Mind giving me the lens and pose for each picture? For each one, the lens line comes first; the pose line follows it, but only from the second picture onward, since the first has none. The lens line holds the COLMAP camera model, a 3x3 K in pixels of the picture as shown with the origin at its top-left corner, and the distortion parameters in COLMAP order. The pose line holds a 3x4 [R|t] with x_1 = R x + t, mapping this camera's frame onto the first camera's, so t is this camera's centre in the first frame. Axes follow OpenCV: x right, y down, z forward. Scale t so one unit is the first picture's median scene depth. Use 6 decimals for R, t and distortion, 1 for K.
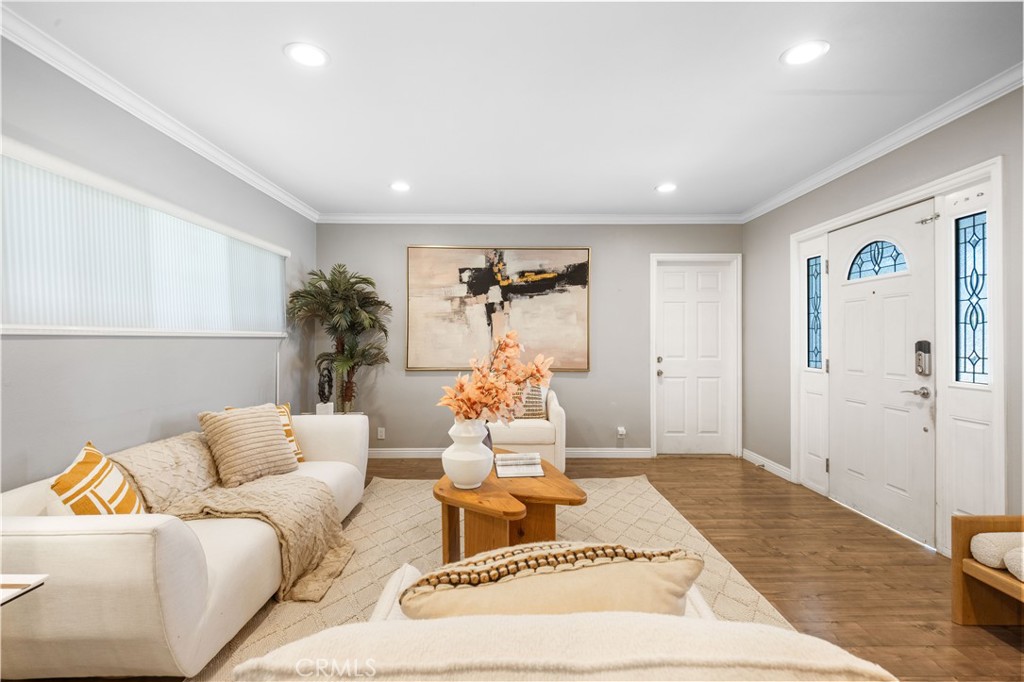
lens RADIAL K [[480.4, 0, 514.0], [0, 480.4, 338.9], [0, 0, 1]] dist [-0.001612, -0.000313]
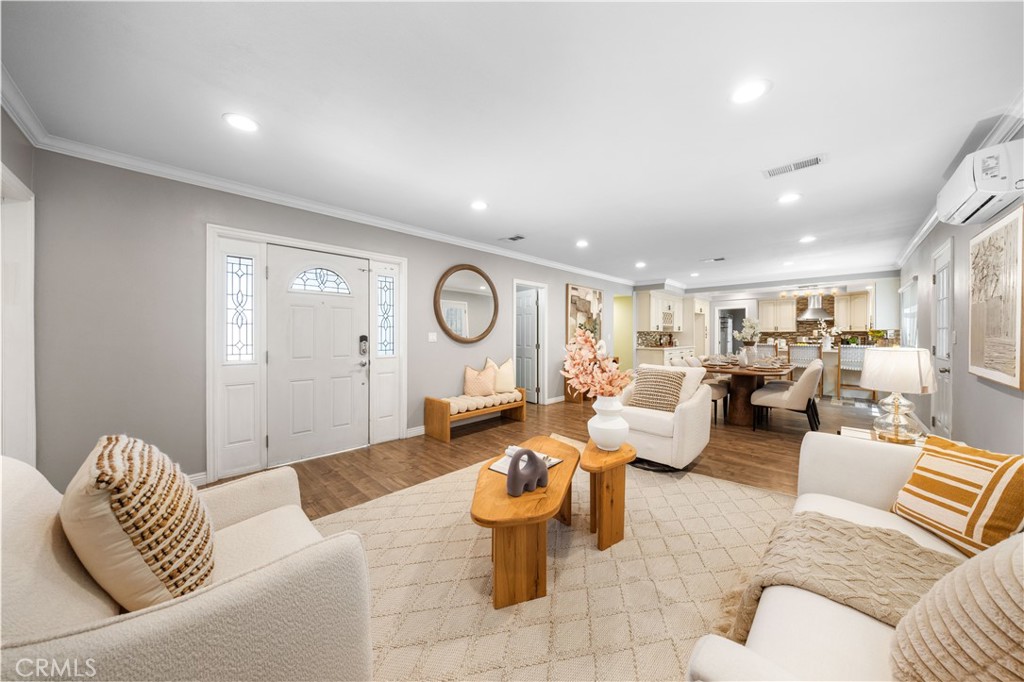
lens RADIAL K [[349.4, 0, 502.3], [0, 349.4, 338.5], [0, 0, 1]] dist [0.000825, -0.000003]
pose [[-0.699342, -0.001414, 0.714786, -0.261999], [0.002068, 0.999990, 0.004001, 0.006791], [-0.714784, 0.004276, -0.699332, 0.863460]]
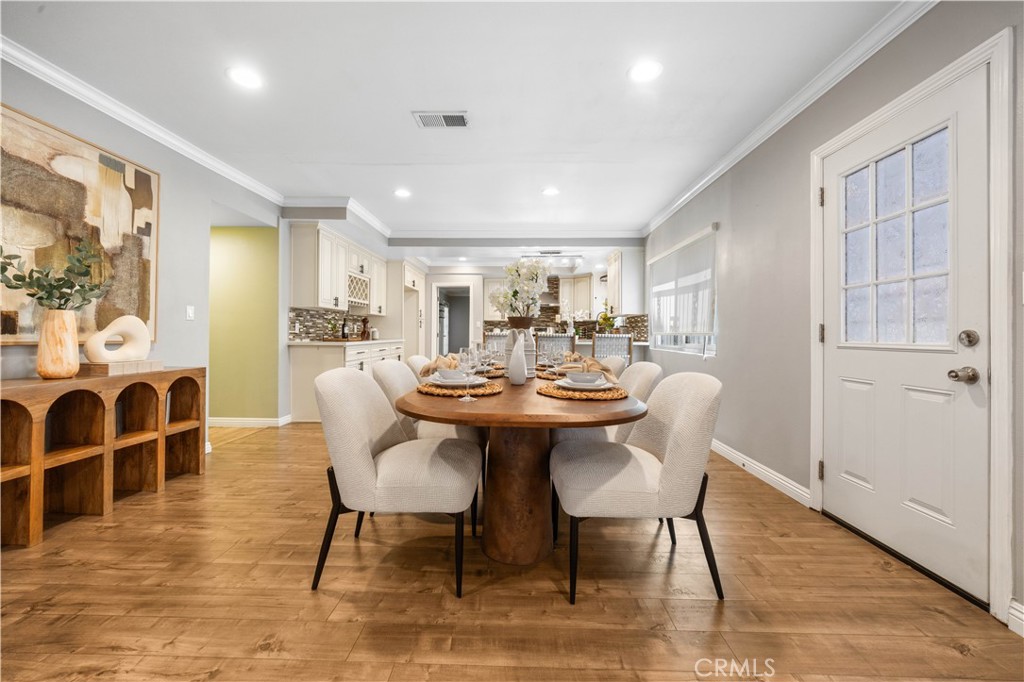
lens RADIAL K [[399.4, 0, 514.1], [0, 399.4, 334.7], [0, 0, 1]] dist [-0.002116, 0.000006]
pose [[-0.999492, -0.003784, 0.031633, -0.047290], [-0.003831, 0.999992, -0.001420, 0.040646], [-0.031628, -0.001541, -0.999499, 0.119051]]
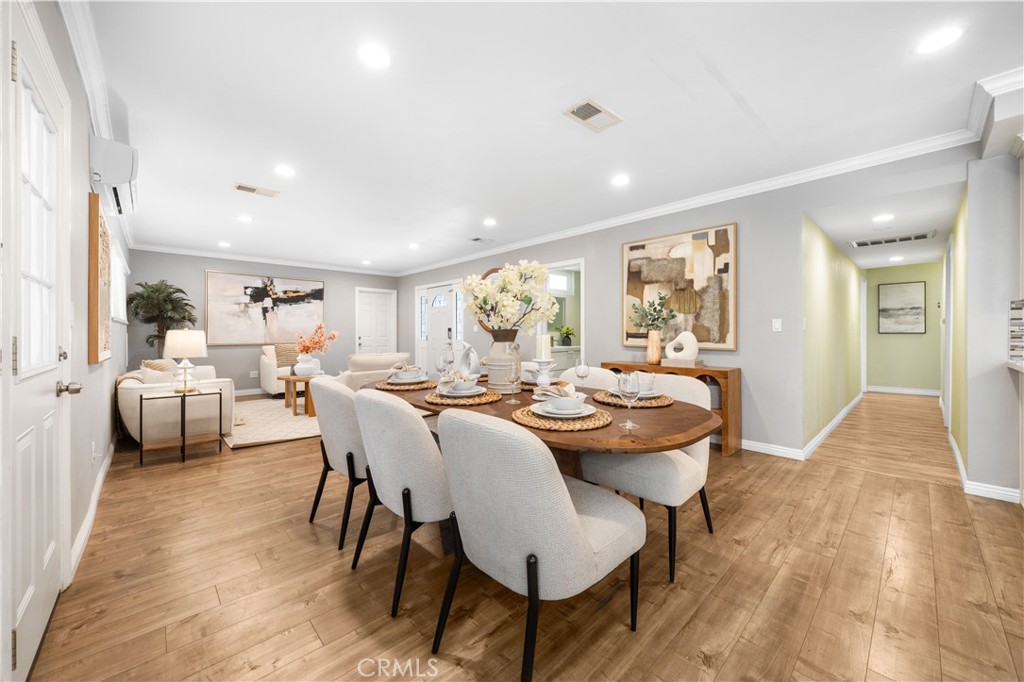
lens RADIAL K [[379.1, 0, 509.2], [0, 379.1, 335.0], [0, 0, 1]] dist [-0.001875, 0.000099]
pose [[0.745369, -0.002895, 0.666646, -0.313394], [-0.000483, 0.999988, 0.004882, 0.022153], [-0.666652, -0.003961, 0.745359, -0.662862]]
